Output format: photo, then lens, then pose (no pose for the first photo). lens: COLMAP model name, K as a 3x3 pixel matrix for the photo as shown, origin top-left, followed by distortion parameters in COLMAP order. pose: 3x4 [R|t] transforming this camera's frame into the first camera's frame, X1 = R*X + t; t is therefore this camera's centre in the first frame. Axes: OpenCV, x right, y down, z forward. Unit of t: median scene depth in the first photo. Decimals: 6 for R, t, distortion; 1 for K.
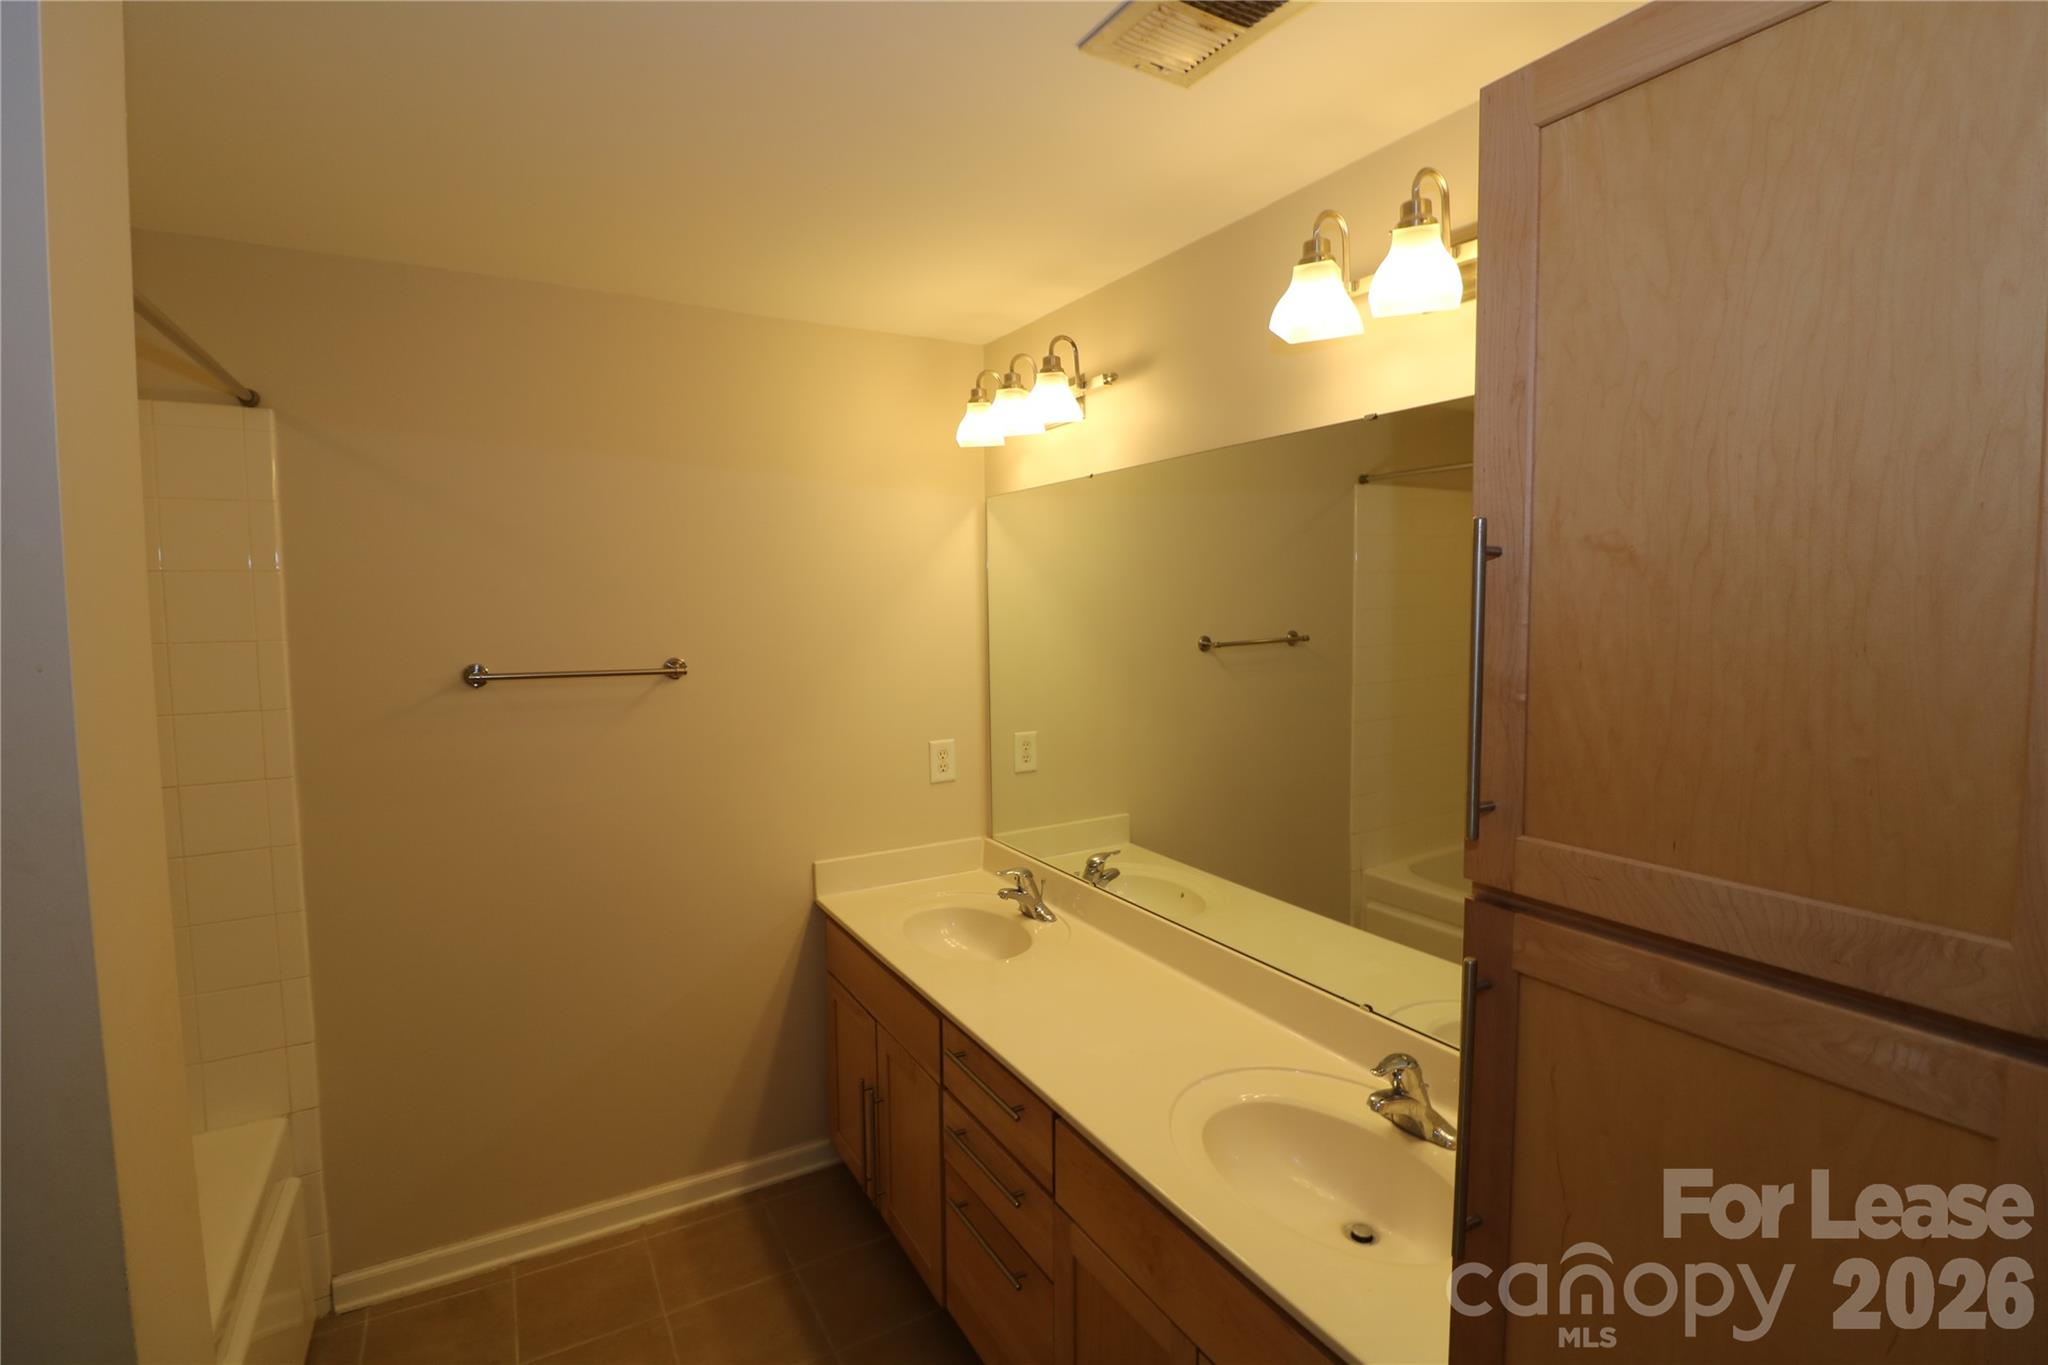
lens RADIAL K [[938.9, 0, 1021.7], [0, 938.9, 664.4], [0, 0, 1]] dist [-0.001654, -0.013907]
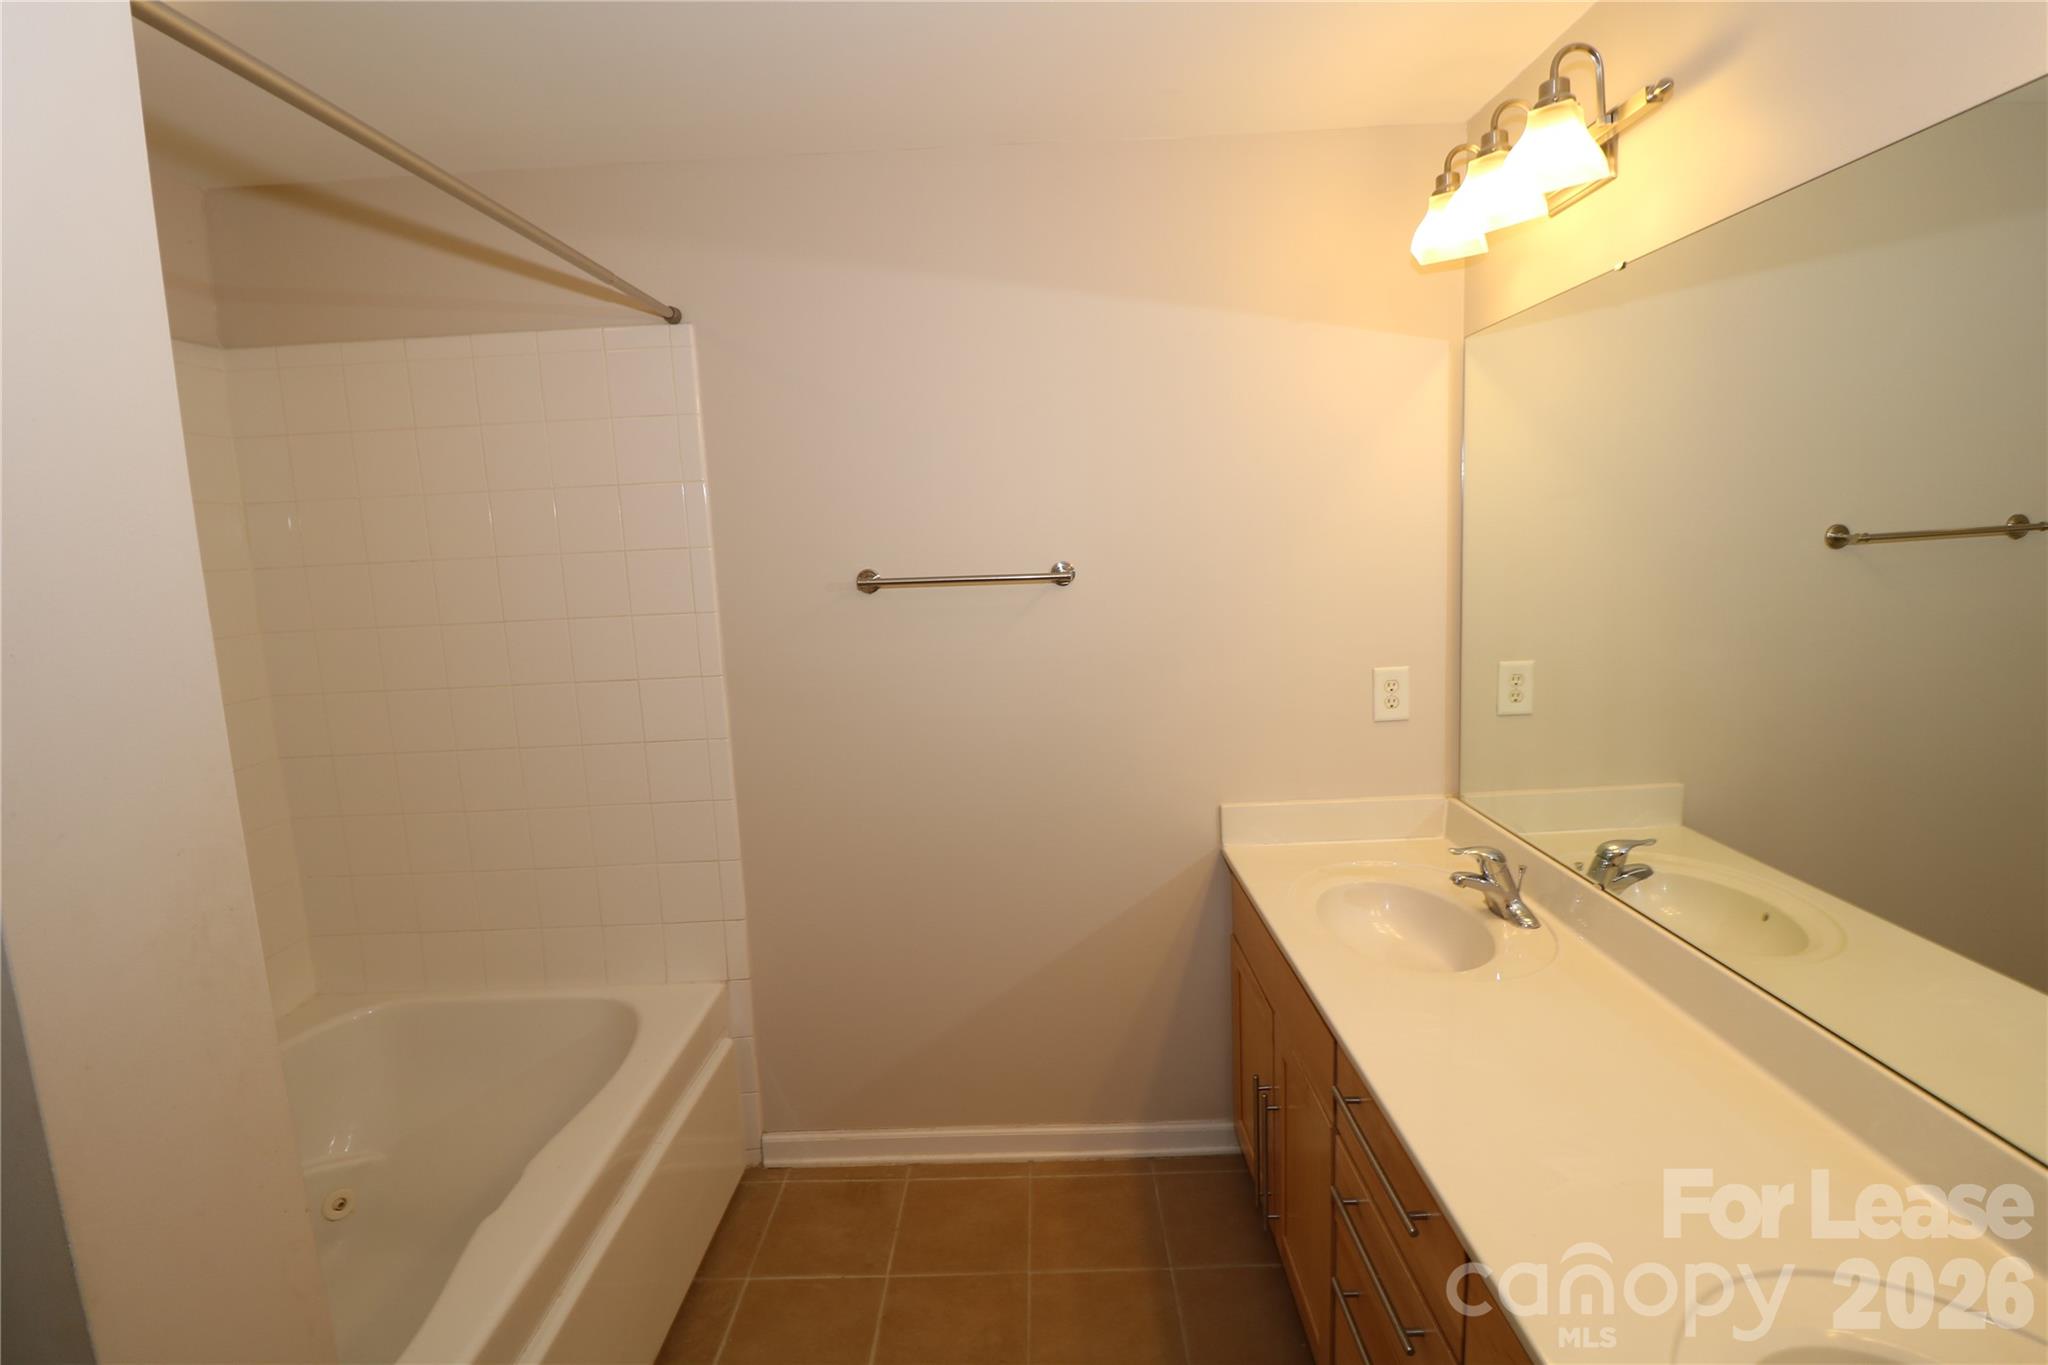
lens RADIAL K [[938.9, 0, 1021.7], [0, 938.9, 664.4], [0, 0, 1]] dist [-0.001654, -0.013907]
pose [[0.862136, 0.039732, -0.505116, 0.048515], [0.000486, 0.996855, 0.079242, 0.019230], [0.506676, -0.068563, 0.859406, 0.206778]]
